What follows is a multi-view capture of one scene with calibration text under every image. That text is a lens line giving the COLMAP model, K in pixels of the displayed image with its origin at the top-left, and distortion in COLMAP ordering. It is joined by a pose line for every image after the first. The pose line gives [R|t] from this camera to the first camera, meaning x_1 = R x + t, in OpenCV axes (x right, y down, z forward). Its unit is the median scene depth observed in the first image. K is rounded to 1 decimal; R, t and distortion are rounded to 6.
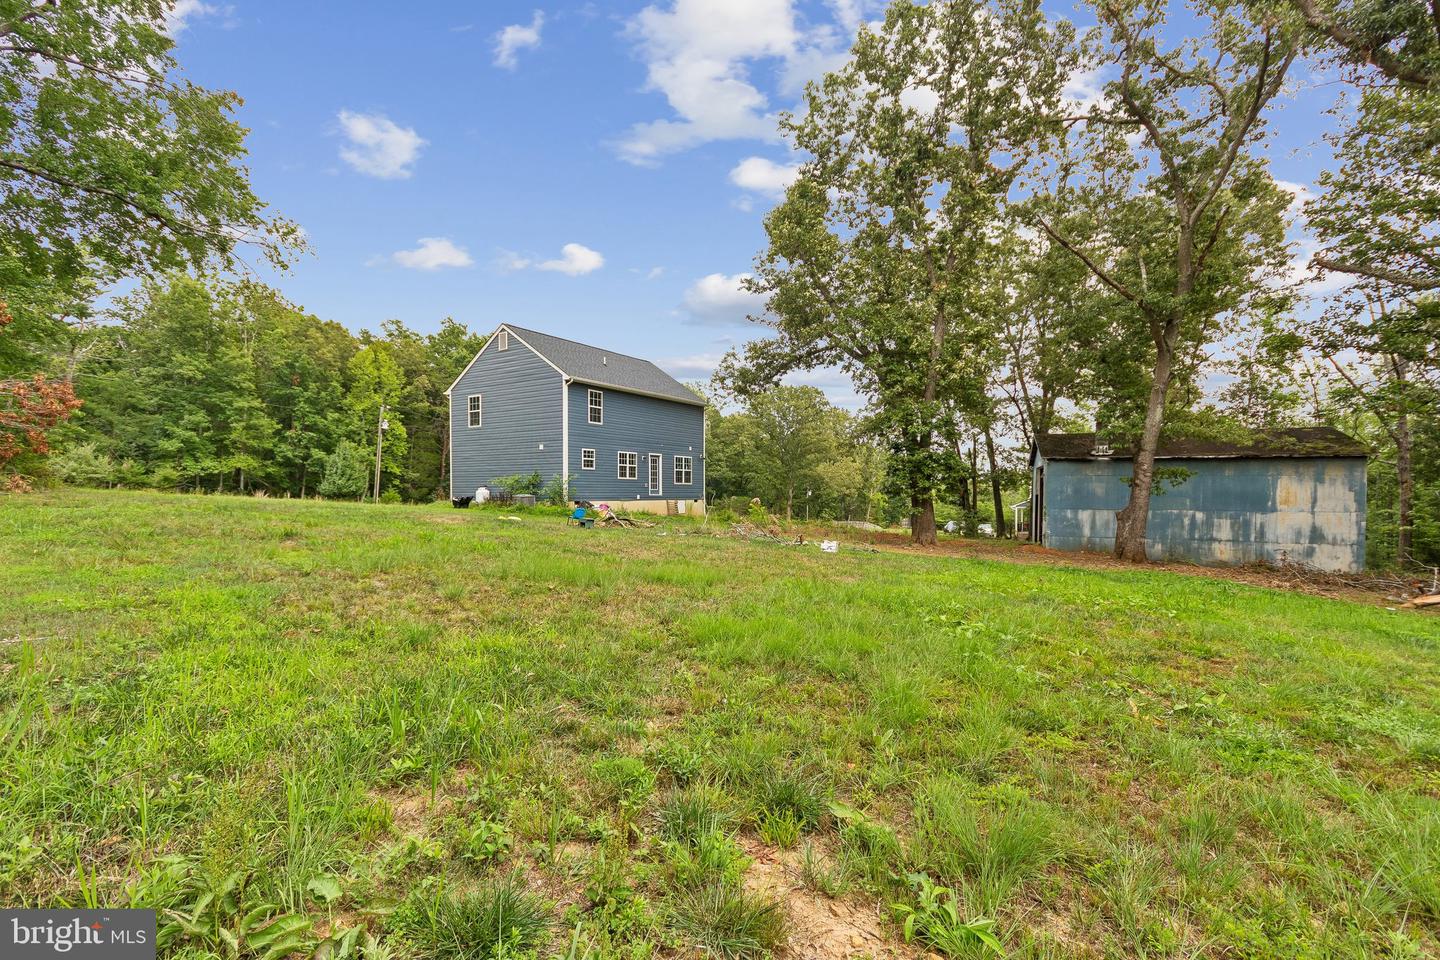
lens RADIAL K [[666.3, 0, 721.6], [0, 666.3, 495.4], [0, 0, 1]] dist [0.009220, -0.000282]
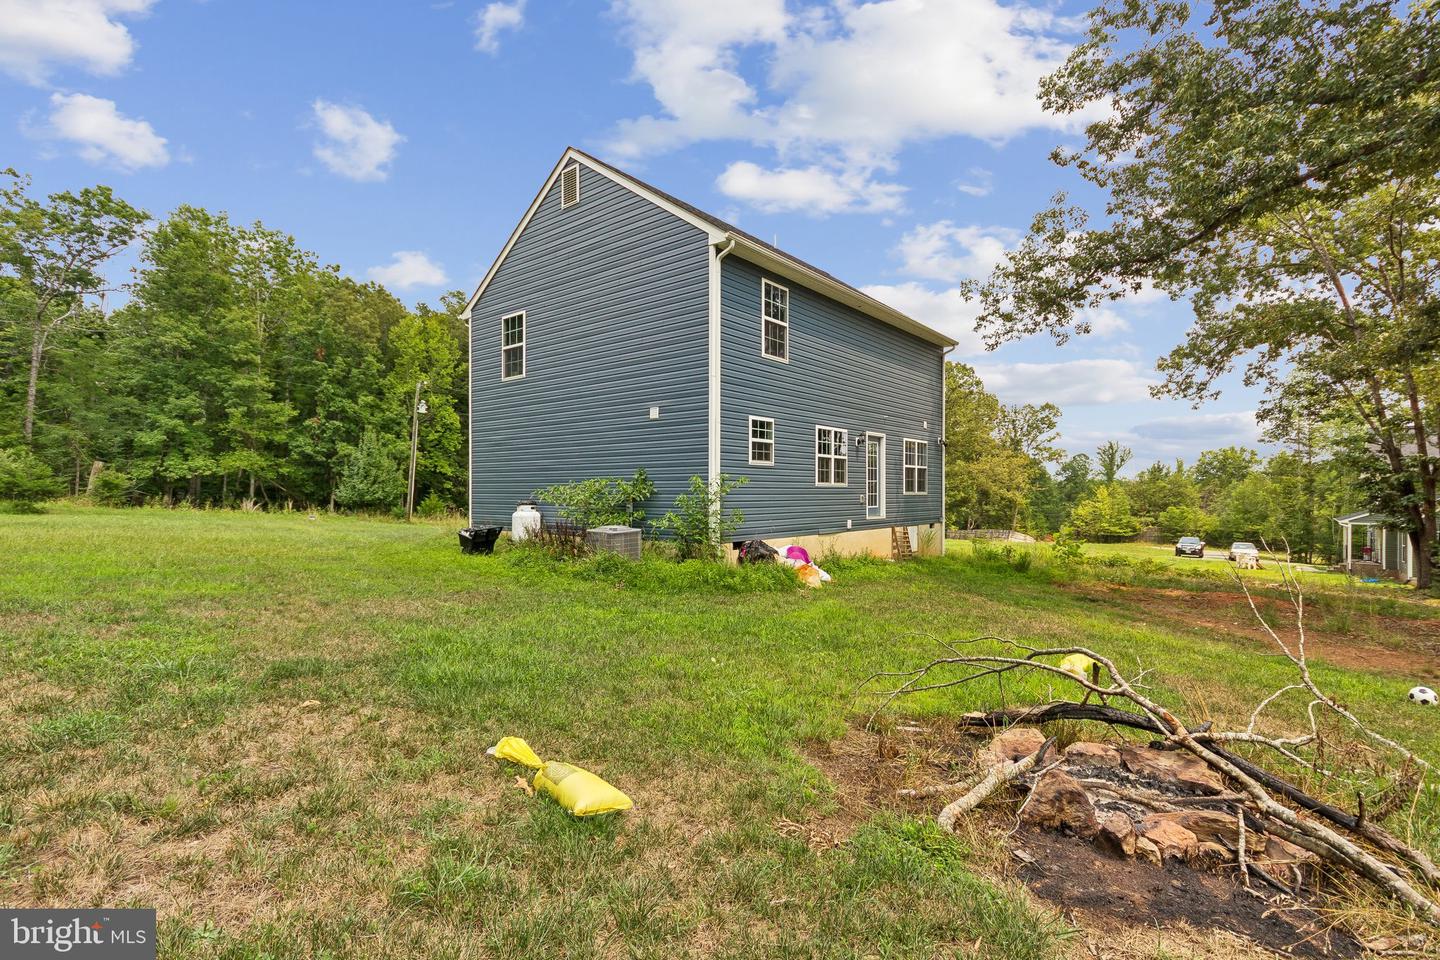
lens RADIAL K [[666.3, 0, 717.1], [0, 666.3, 482.6], [0, 0, 1]] dist [0.009220, -0.000282]
pose [[0.992826, -0.002320, -0.119543, -0.099540], [0.000301, 0.999857, -0.016901, -0.011670], [0.119565, 0.016743, 0.992685, 0.322694]]
